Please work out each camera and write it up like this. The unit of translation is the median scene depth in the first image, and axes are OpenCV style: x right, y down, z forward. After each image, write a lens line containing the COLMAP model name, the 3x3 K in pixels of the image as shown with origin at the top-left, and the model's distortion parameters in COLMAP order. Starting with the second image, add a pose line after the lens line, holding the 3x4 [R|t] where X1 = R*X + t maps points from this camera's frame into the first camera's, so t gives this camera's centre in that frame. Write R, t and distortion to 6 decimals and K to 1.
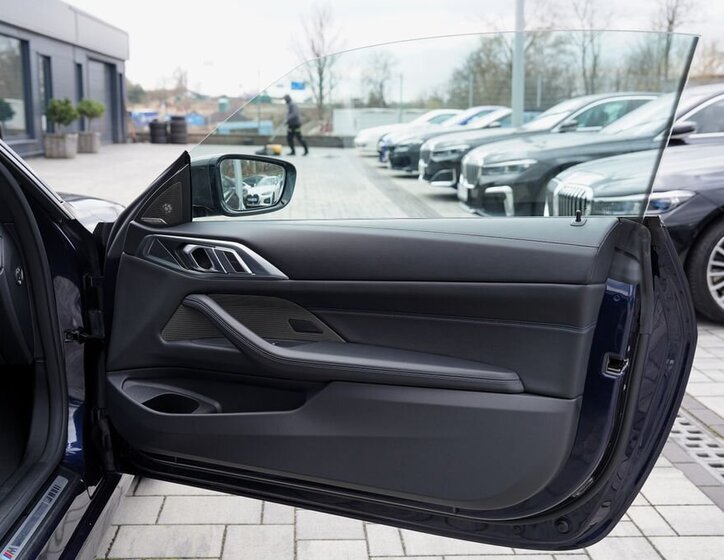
lens RADIAL K [[893.2, 0, 356.9], [0, 893.2, 274.7], [0, 0, 1]] dist [0.111852, 0.000000]
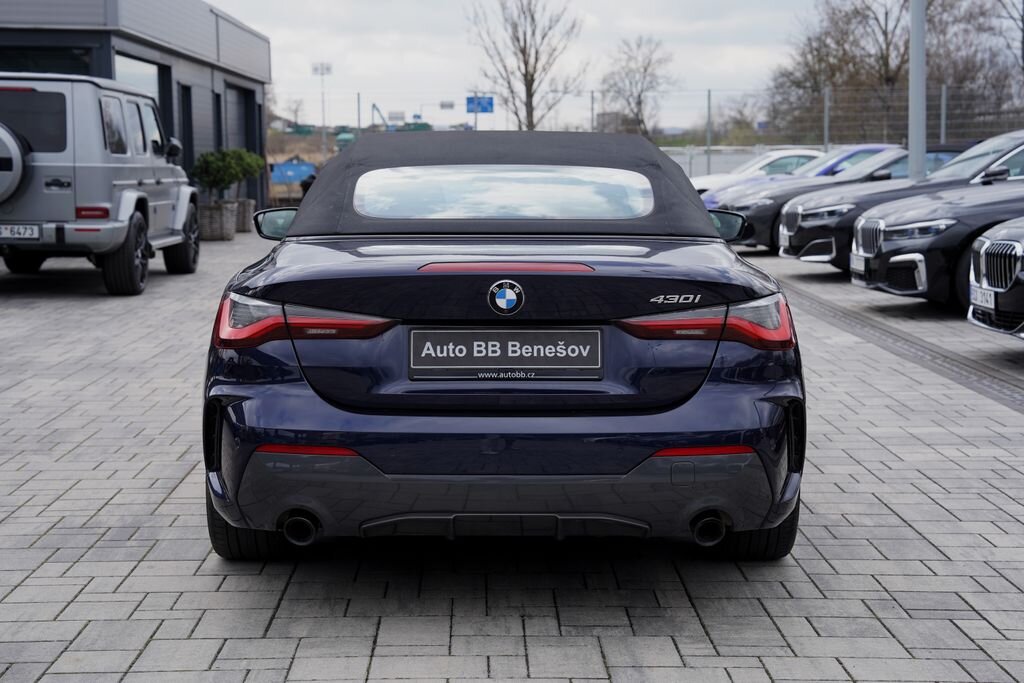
lens RADIAL K [[1735.4, 0, 513.6], [0, 1735.4, 350.1], [0, 0, 1]] dist [0.264283, 0.000000]
pose [[0.999066, -0.017431, -0.039527, -0.053702], [0.014833, 0.997769, -0.065087, 0.034265], [0.040573, 0.064440, 0.997096, -0.233108]]
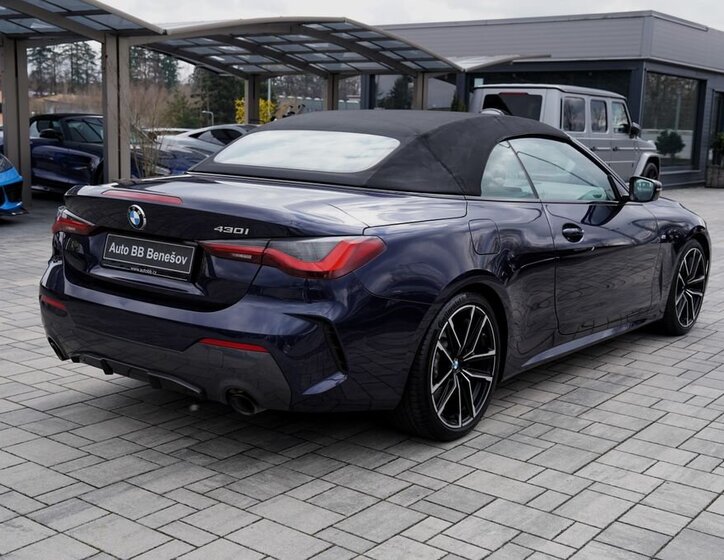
lens RADIAL K [[954.3, 0, 357.1], [0, 954.3, 281.6], [0, 0, 1]] dist [0.073094, 0.000000]
pose [[0.756851, 0.111581, -0.643992, 0.084326], [-0.131856, 0.991127, 0.016763, 0.016418], [0.640149, 0.072227, 0.764848, -0.120119]]
